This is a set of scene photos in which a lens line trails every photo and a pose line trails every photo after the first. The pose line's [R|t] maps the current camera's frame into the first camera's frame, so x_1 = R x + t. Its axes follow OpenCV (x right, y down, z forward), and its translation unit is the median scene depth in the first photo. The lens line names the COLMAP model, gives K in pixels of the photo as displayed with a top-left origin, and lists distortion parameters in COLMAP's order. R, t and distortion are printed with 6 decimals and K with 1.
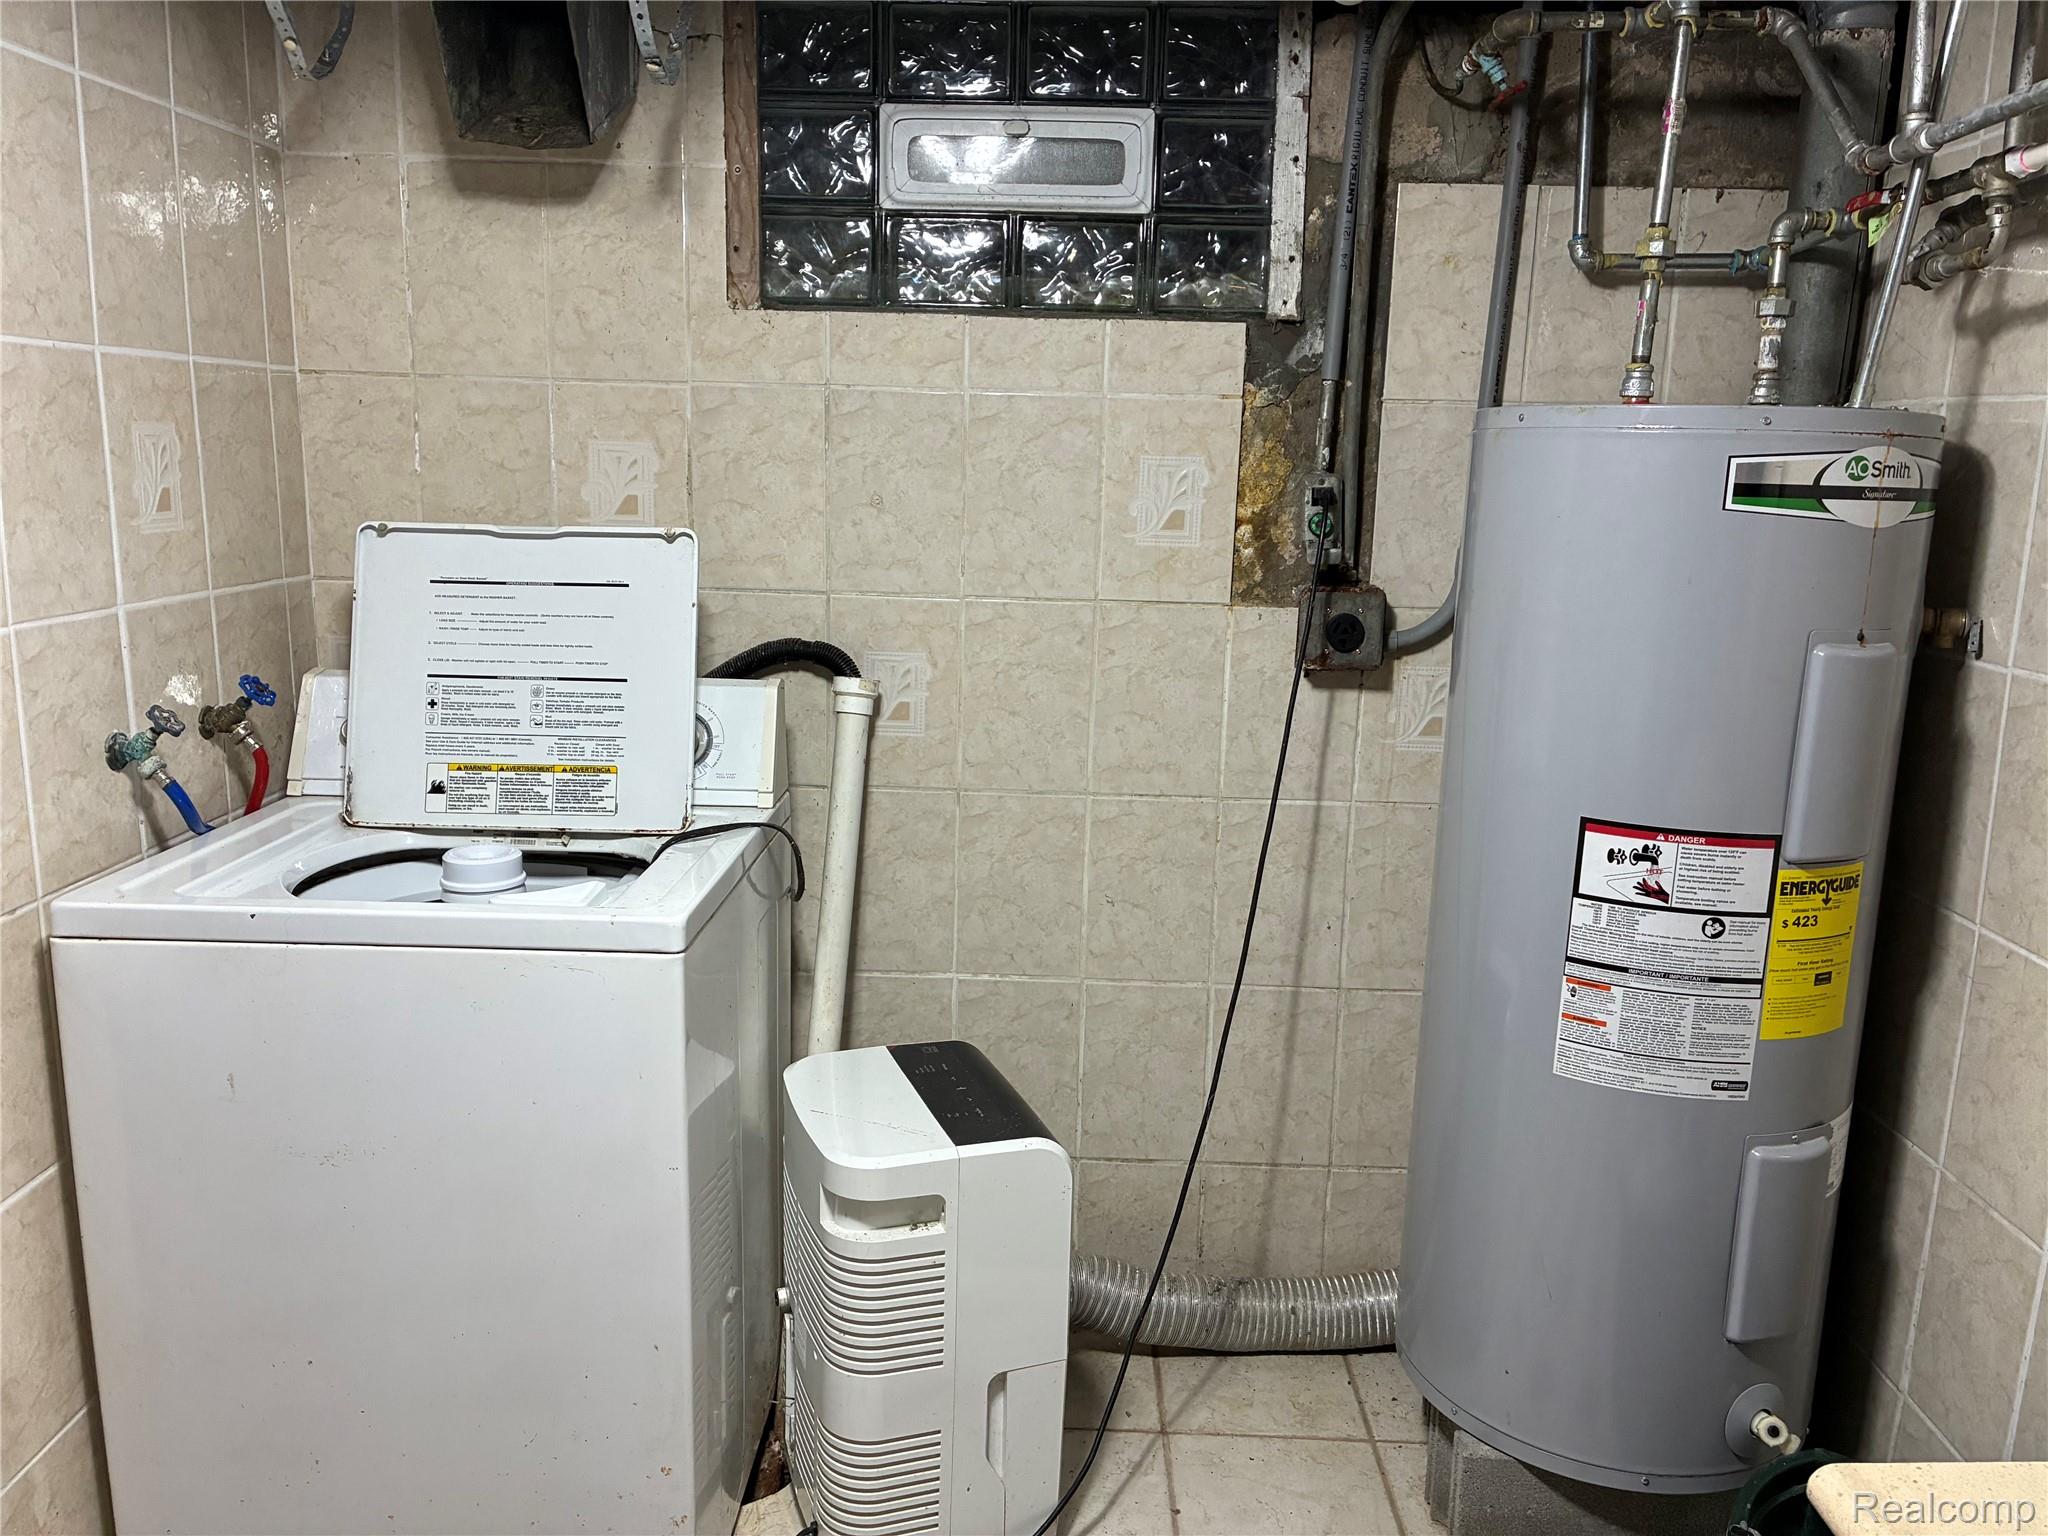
lens RADIAL K [[1546.2, 0, 1024.0], [0, 1546.2, 764.6], [0, 0, 1]] dist [0.041469, -0.052196]
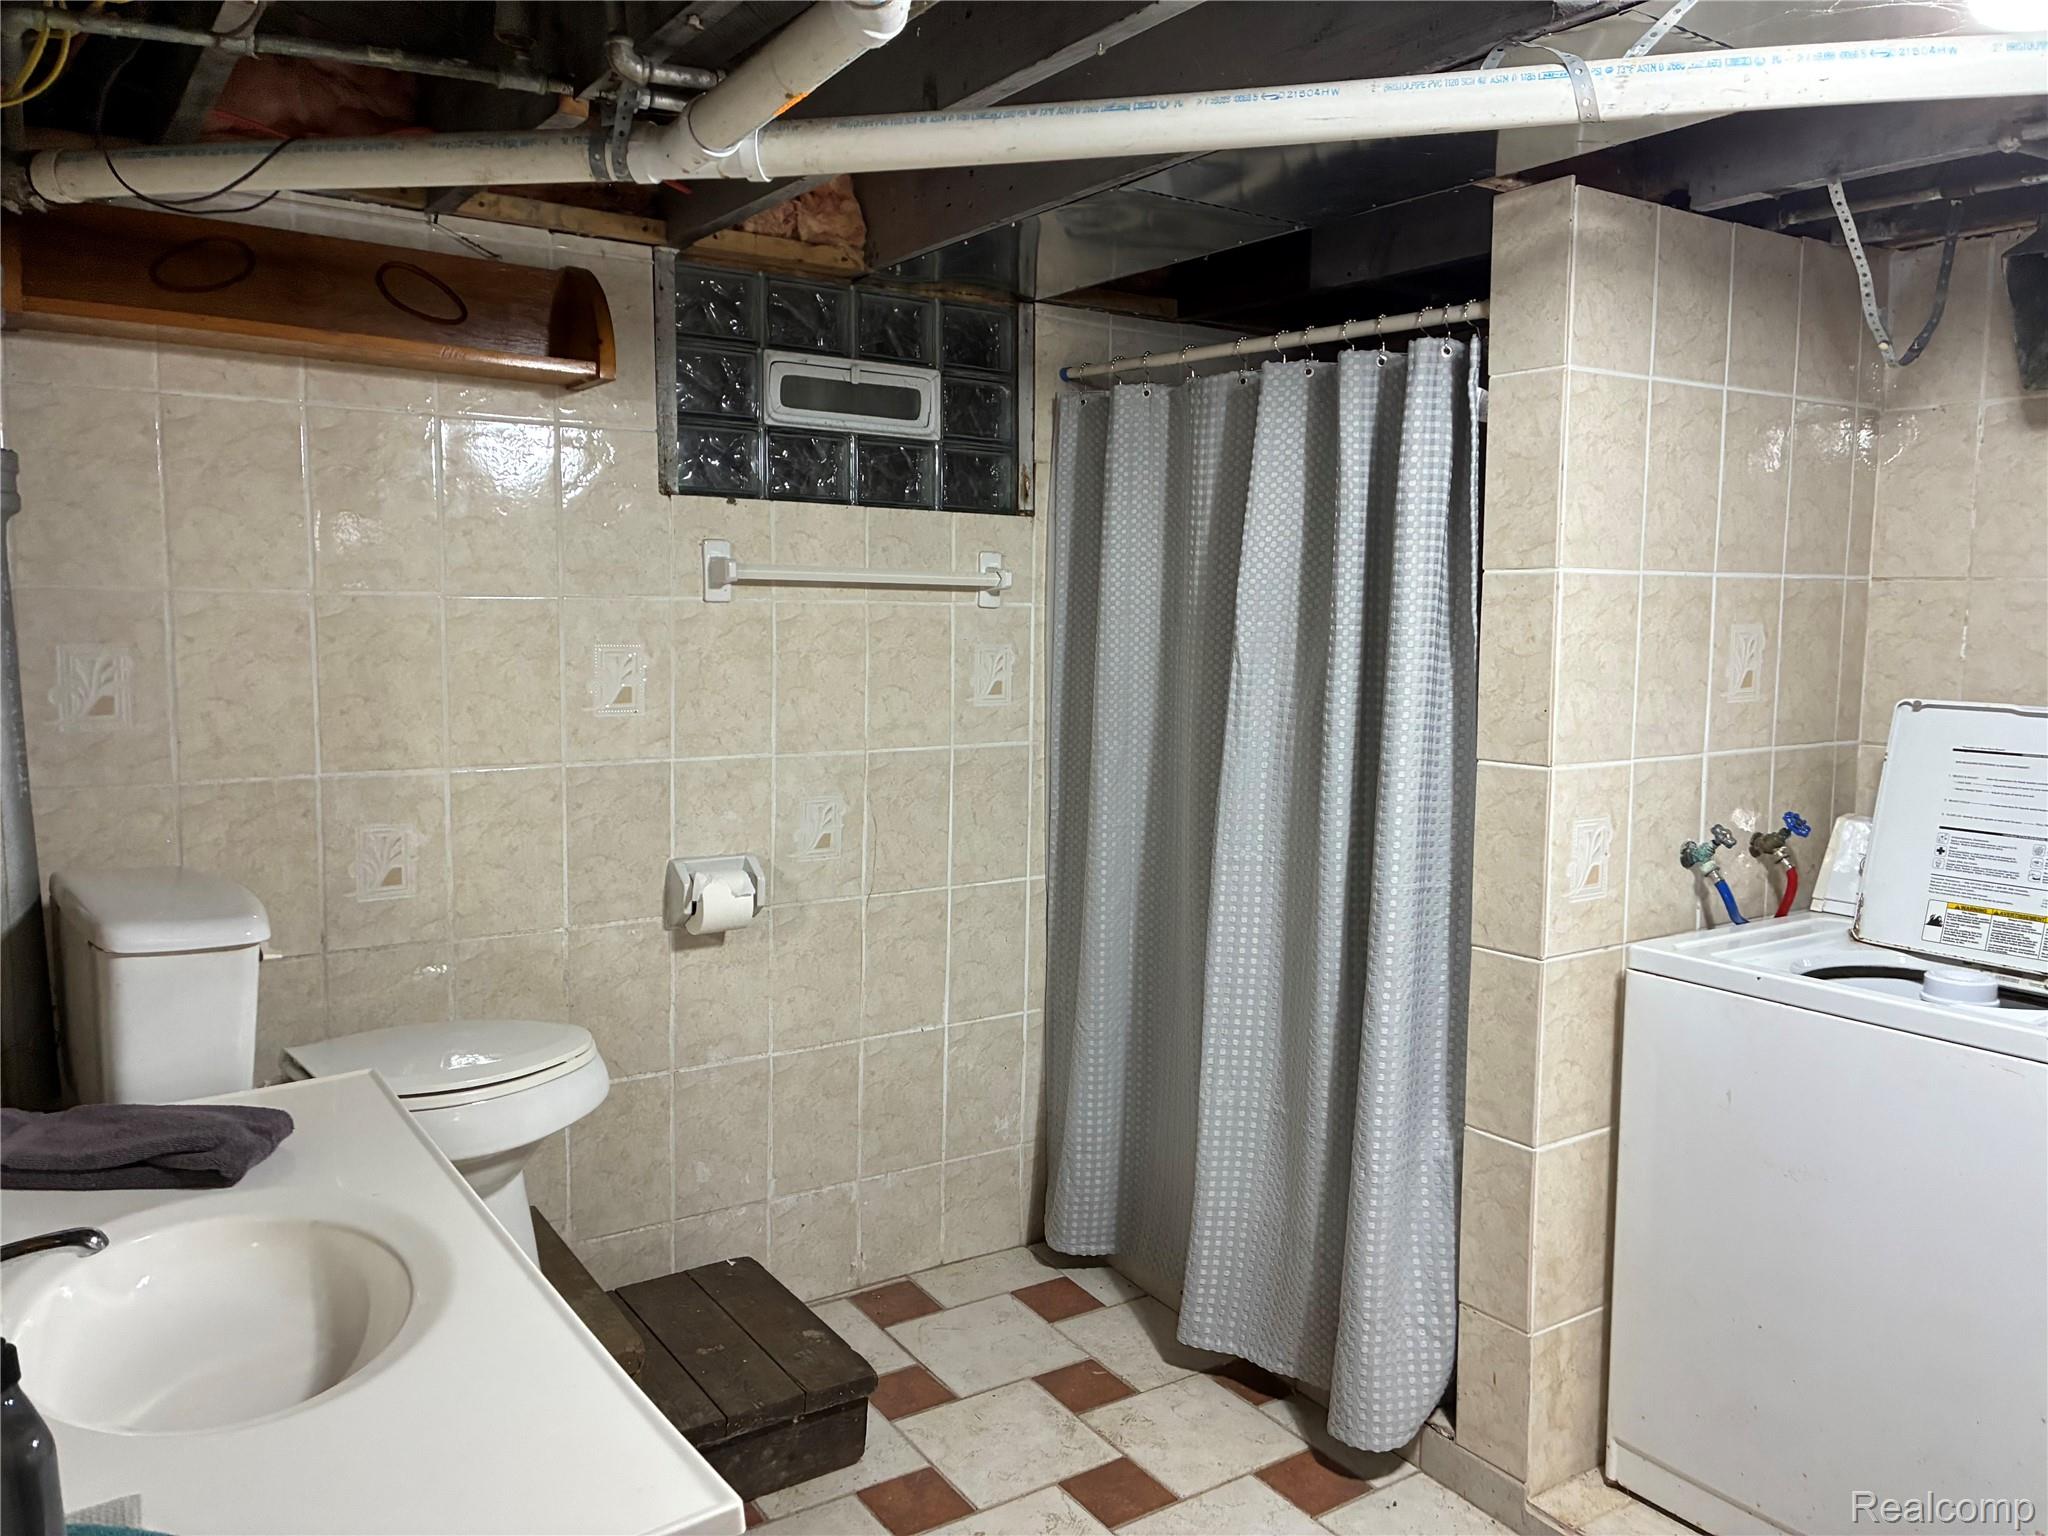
lens RADIAL K [[1546.2, 0, 1031.6], [0, 1546.2, 762.2], [0, 0, 1]] dist [0.041469, -0.052196]
pose [[0.577243, 0.063392, -0.814108, 0.194682], [-0.154427, 0.987466, -0.032606, 0.042236], [0.801837, 0.144542, 0.579797, -0.275295]]
